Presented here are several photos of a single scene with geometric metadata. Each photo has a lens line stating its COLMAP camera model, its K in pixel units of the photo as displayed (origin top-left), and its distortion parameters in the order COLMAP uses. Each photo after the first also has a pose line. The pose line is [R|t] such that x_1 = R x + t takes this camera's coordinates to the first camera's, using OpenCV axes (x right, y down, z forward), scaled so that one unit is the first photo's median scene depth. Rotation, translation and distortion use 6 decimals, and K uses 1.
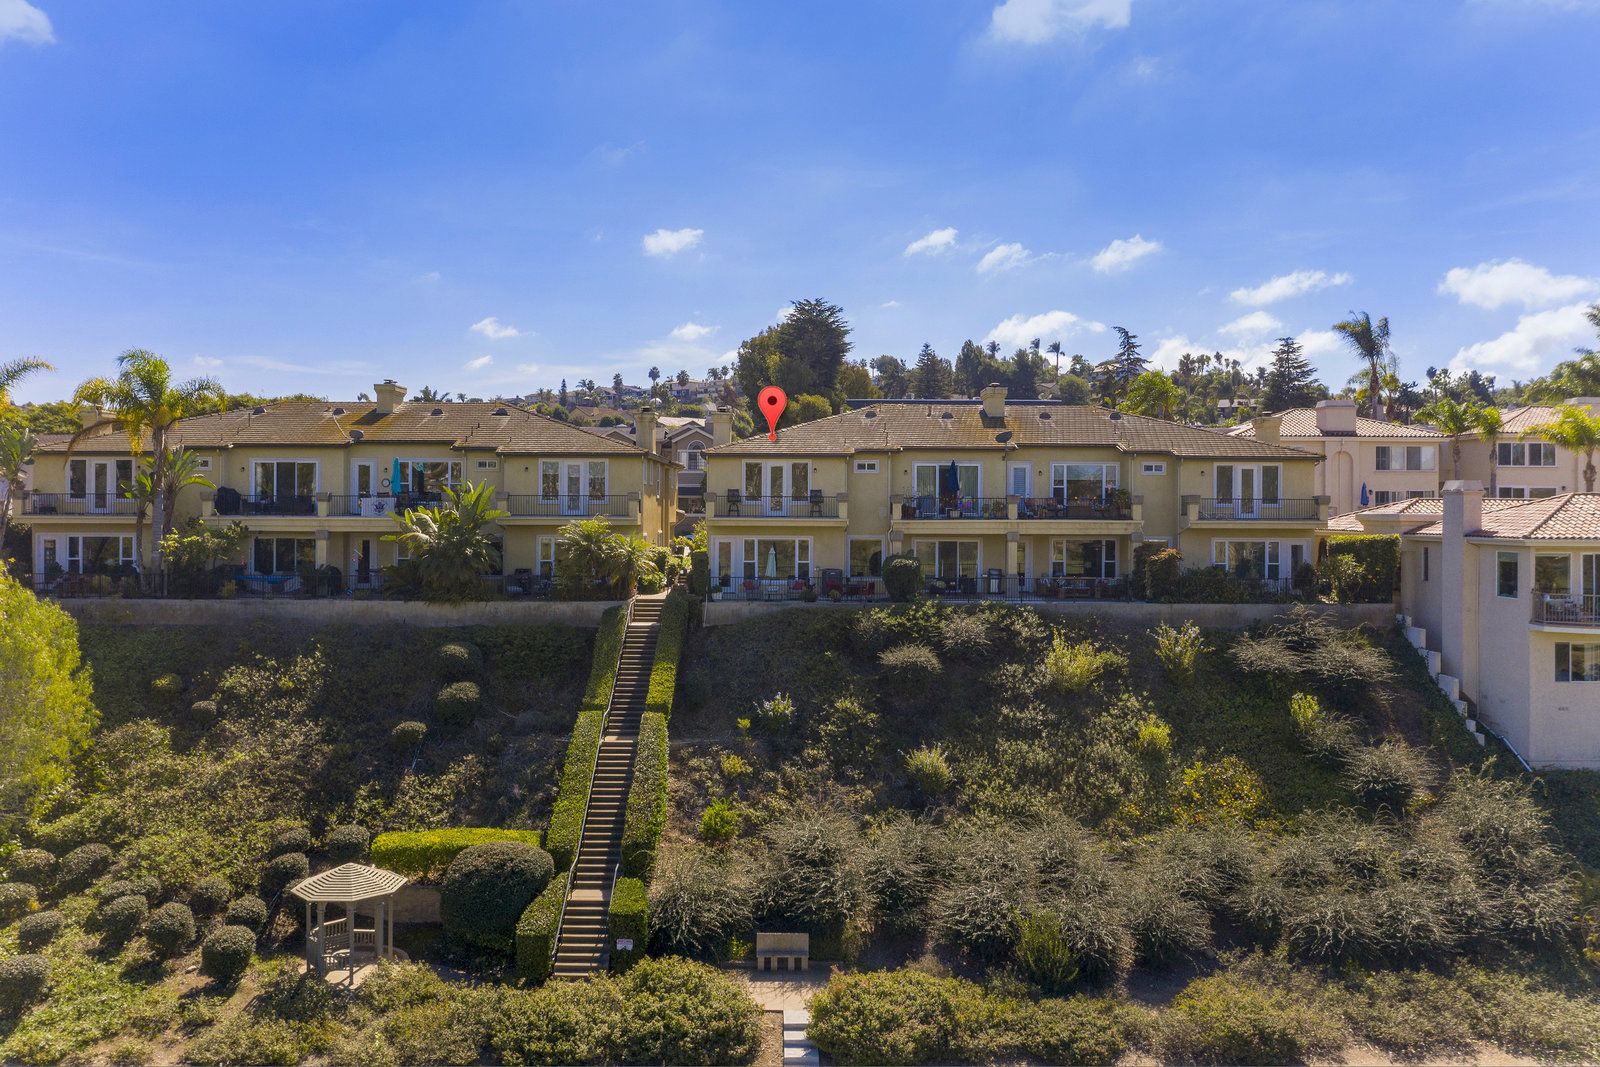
lens RADIAL K [[1255.0, 0, 800.0], [0, 1255.0, 533.5], [0, 0, 1]] dist [0.000544, 0.001911]
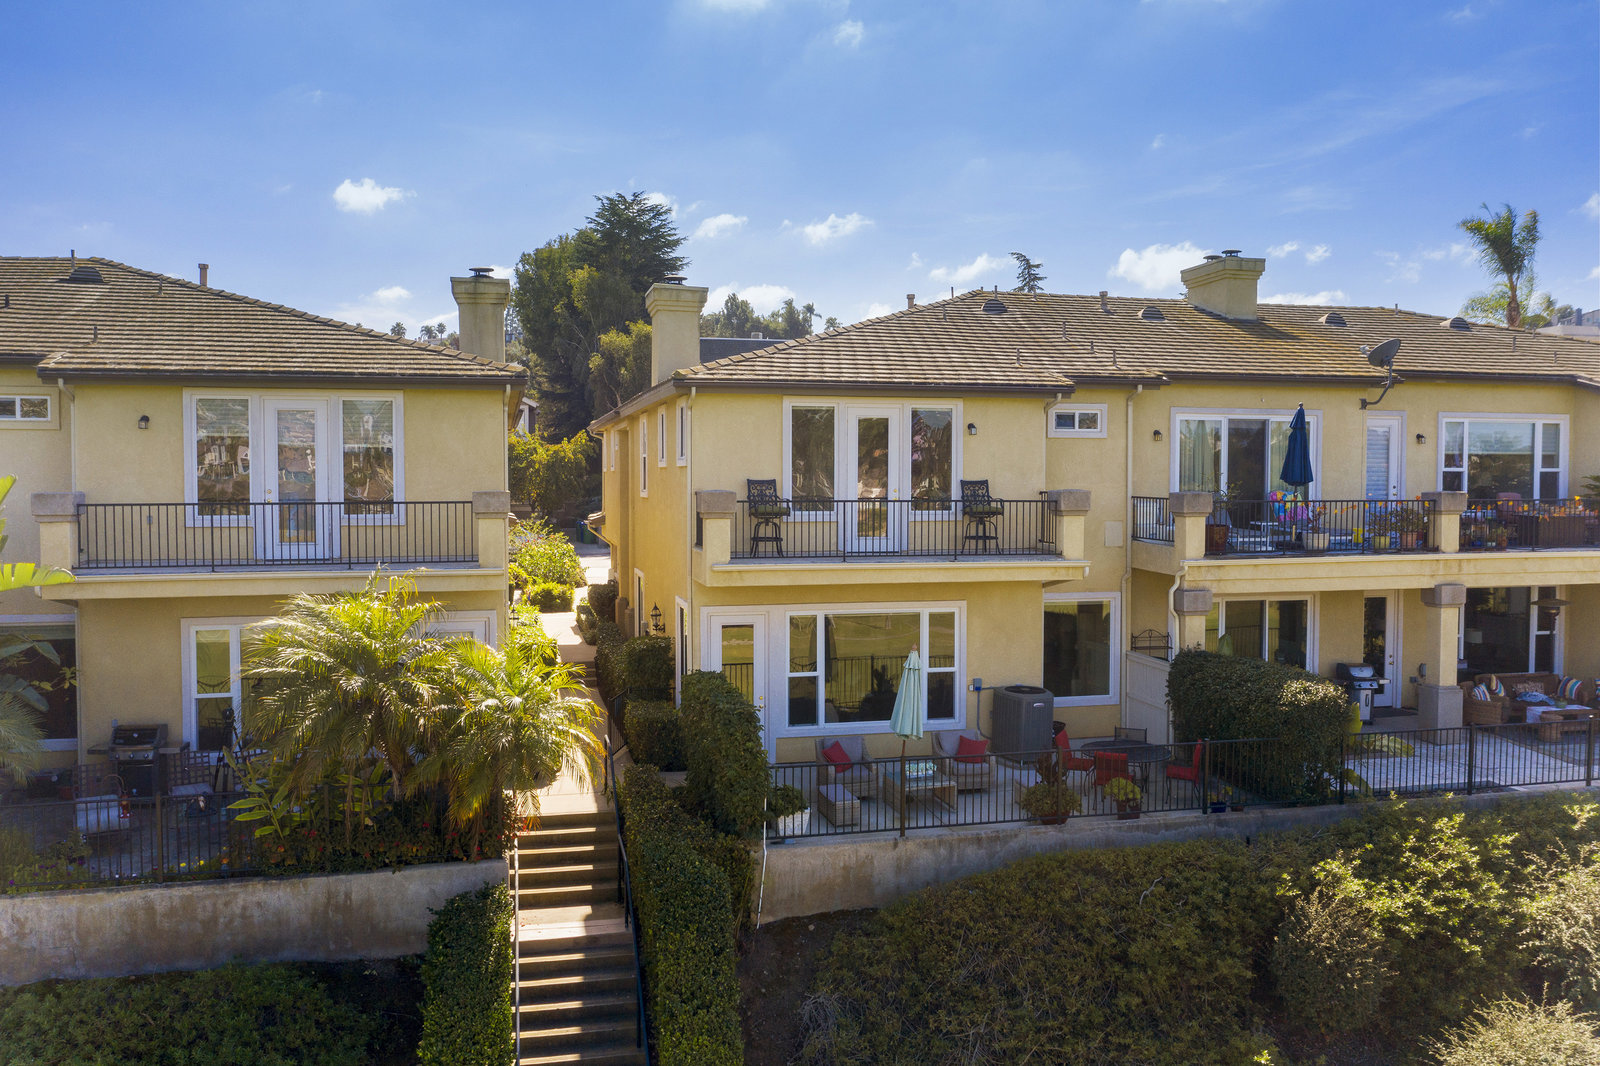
lens RADIAL K [[1255.0, 0, 800.0], [0, 1255.0, 533.0], [0, 0, 1]] dist [0.000544, 0.001911]
pose [[0.975053, -0.013624, 0.221554, -0.123110], [0.008202, 0.999644, 0.025374, -0.028907], [-0.221821, -0.022924, 0.974818, 0.637397]]
